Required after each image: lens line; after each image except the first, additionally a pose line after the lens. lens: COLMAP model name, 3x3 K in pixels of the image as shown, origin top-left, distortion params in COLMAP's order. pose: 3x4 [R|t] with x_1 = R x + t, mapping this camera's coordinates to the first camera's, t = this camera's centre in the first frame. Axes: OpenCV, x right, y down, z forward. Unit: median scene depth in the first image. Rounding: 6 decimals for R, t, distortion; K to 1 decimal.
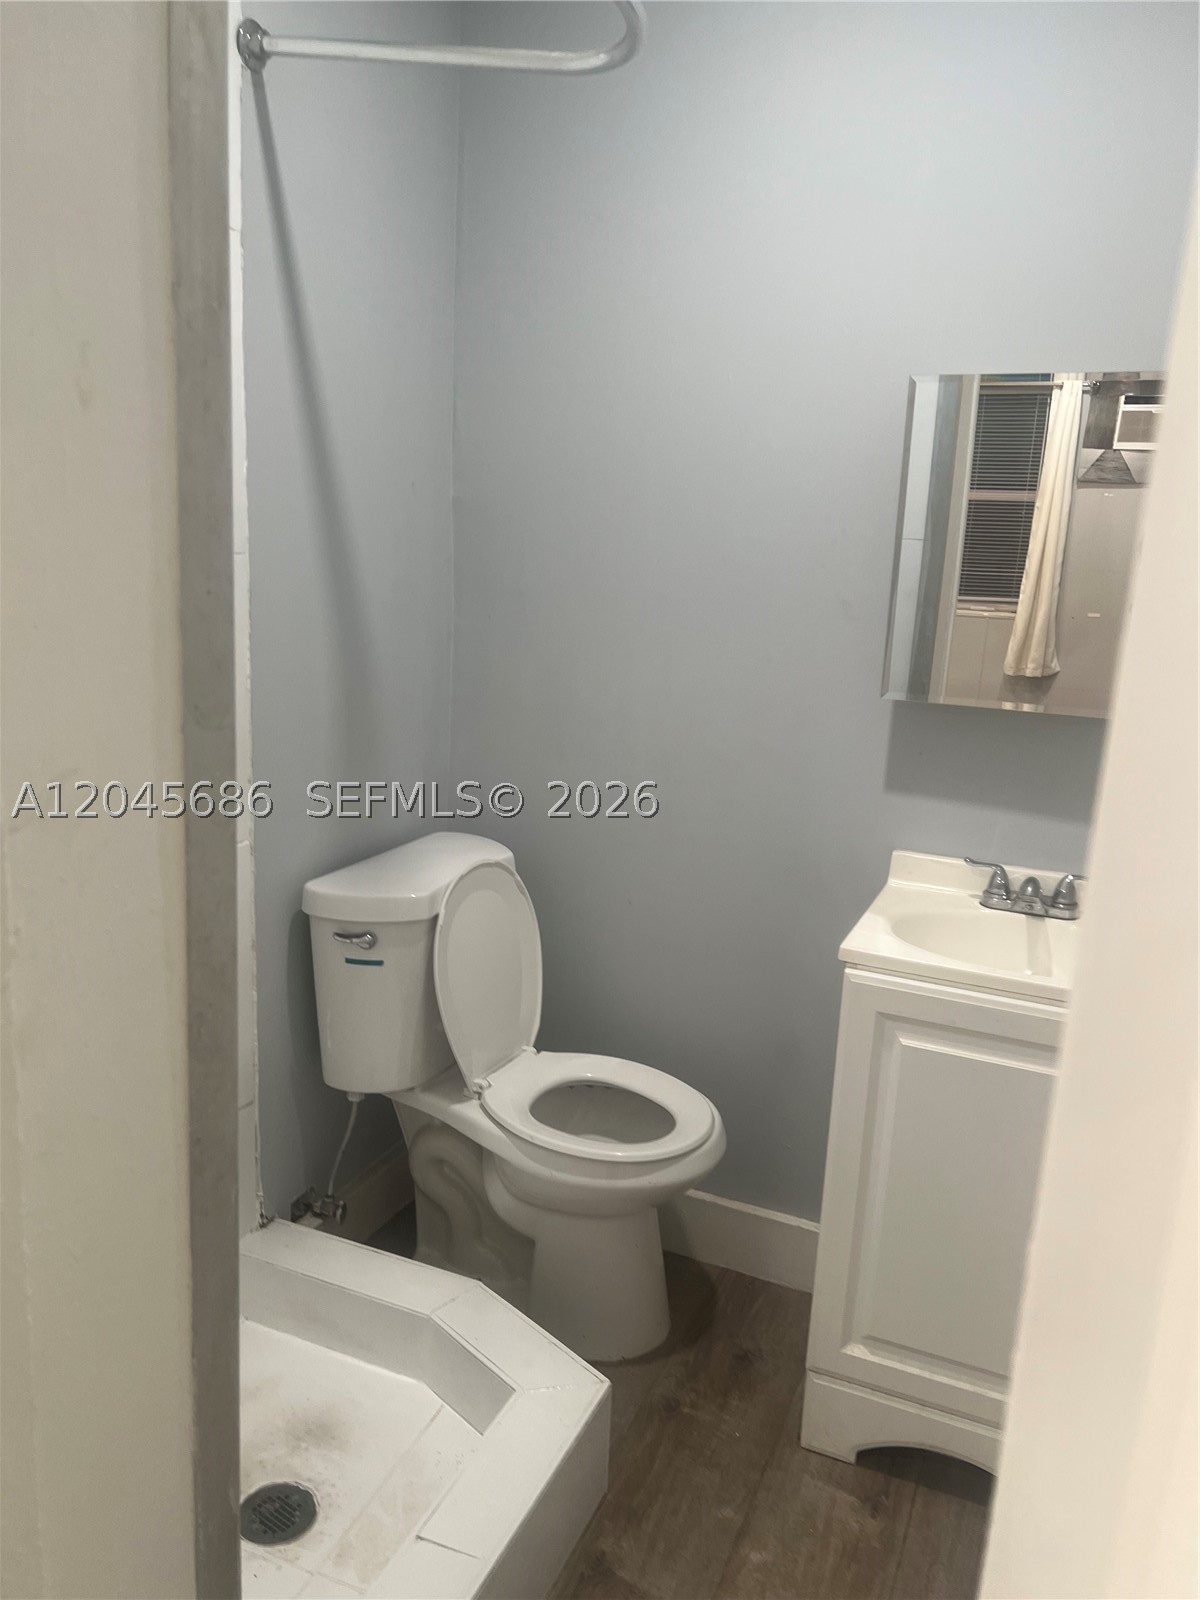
lens RADIAL K [[1201.1, 0, 621.5], [0, 1201.1, 808.9], [0, 0, 1]] dist [0.056785, -0.063060]
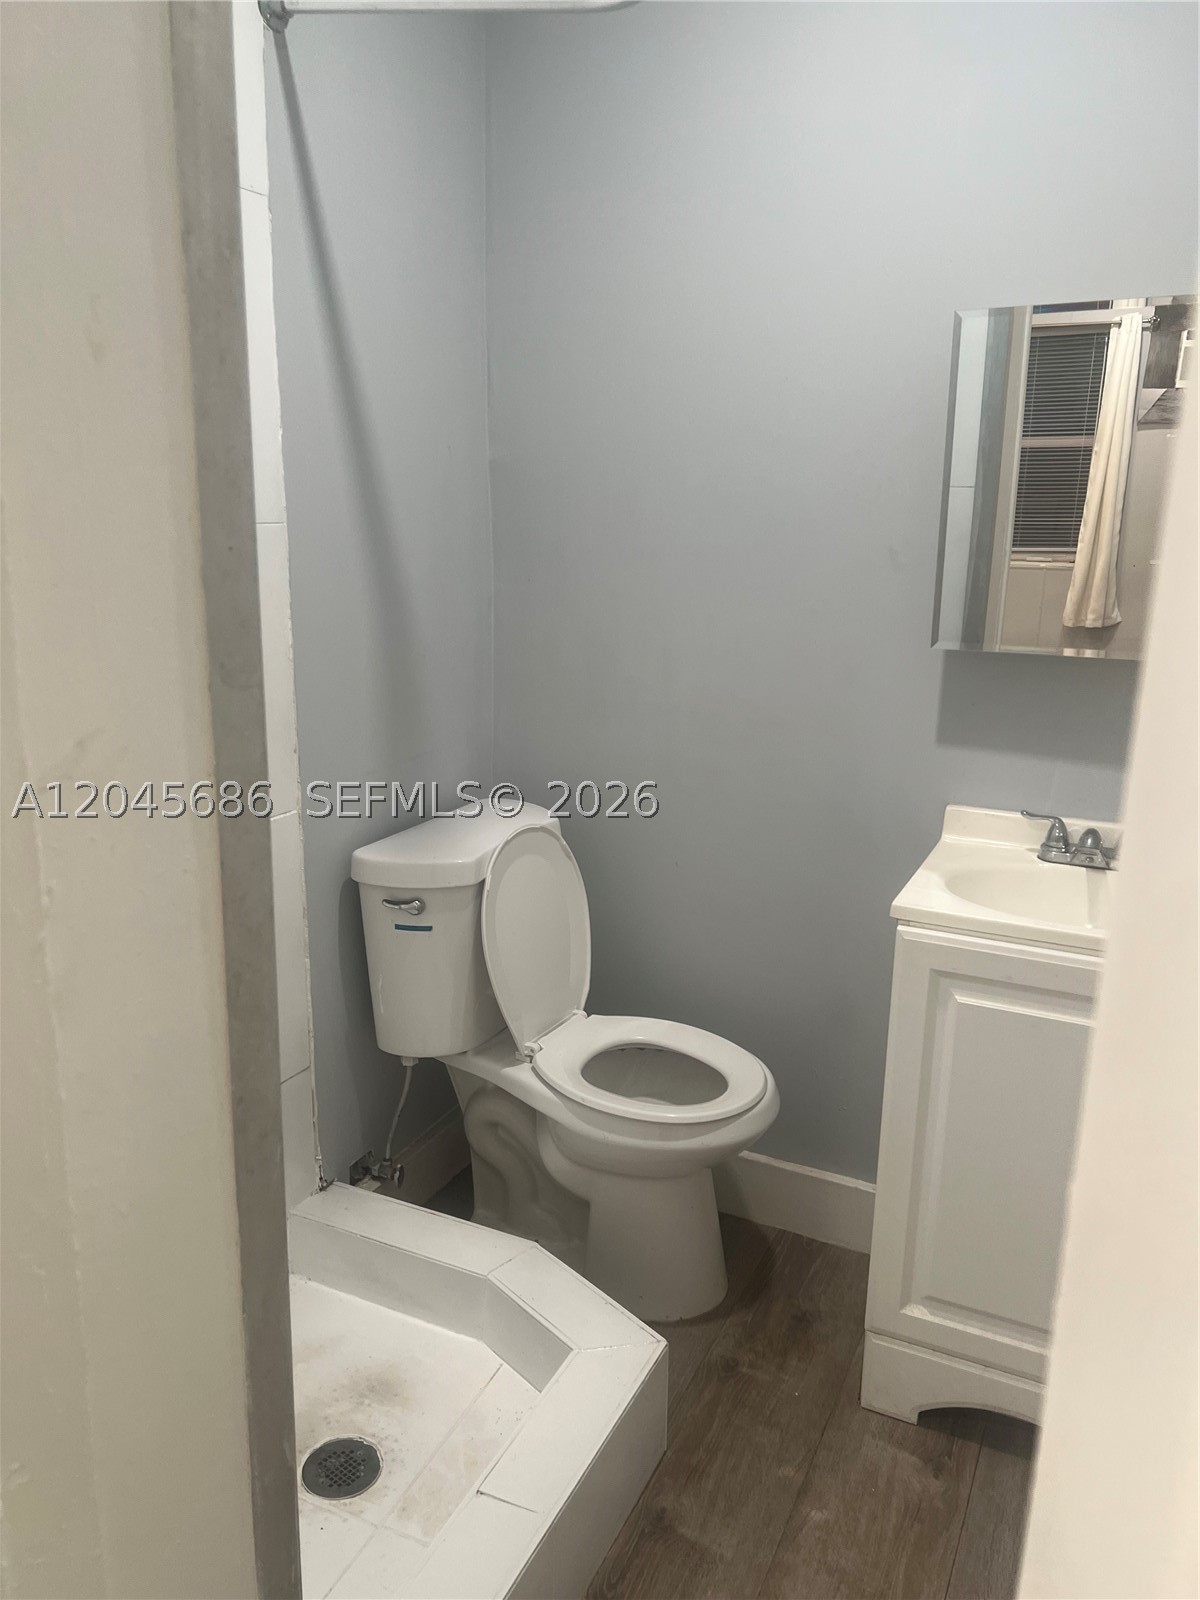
lens RADIAL K [[1201.1, 0, 603.1], [0, 1201.1, 808.8], [0, 0, 1]] dist [0.056785, -0.063060]
pose [[0.997998, -0.022671, -0.059046, 0.006218], [0.024200, 0.999387, 0.025314, 0.006112], [0.058436, -0.026692, 0.997934, 0.009802]]
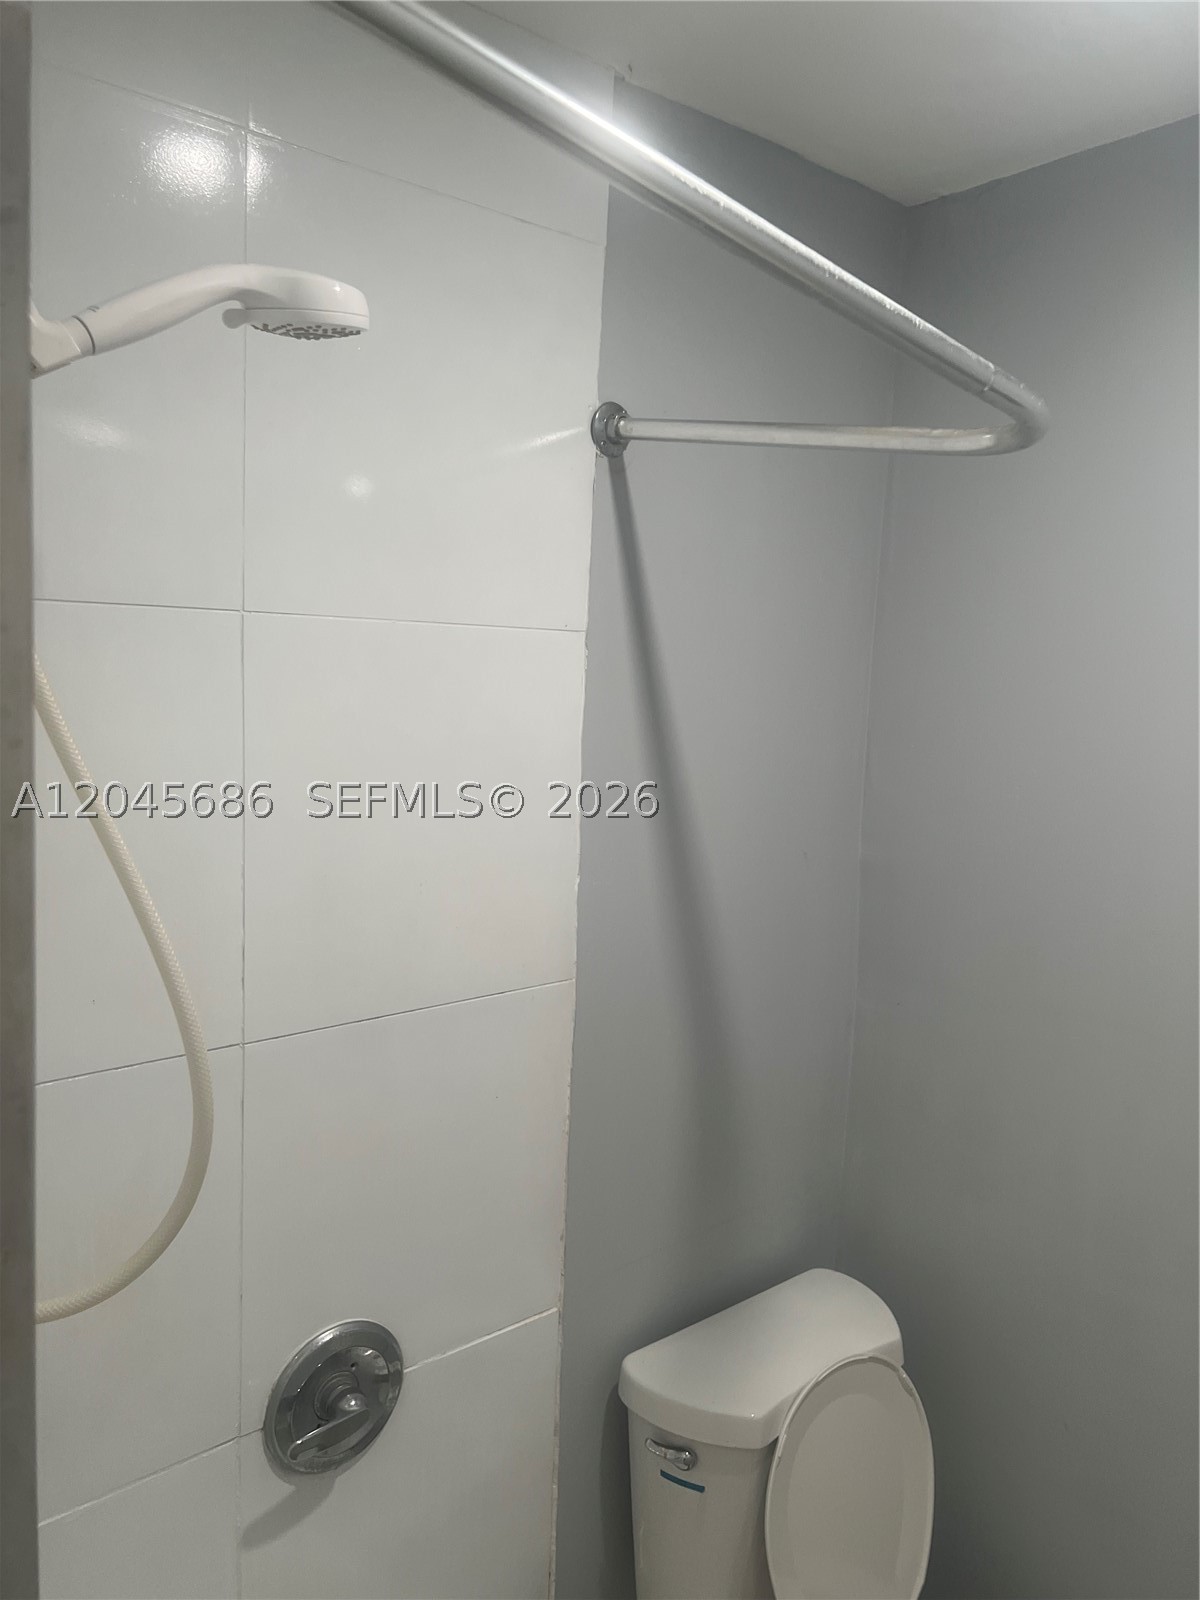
lens RADIAL K [[1201.1, 0, 615.8], [0, 1201.1, 811.6], [0, 0, 1]] dist [0.056785, -0.063060]
pose [[0.900596, 0.040548, -0.432761, 0.075568], [-0.088475, 0.991896, -0.091183, -0.235345], [0.425557, 0.120407, 0.896886, 0.216501]]
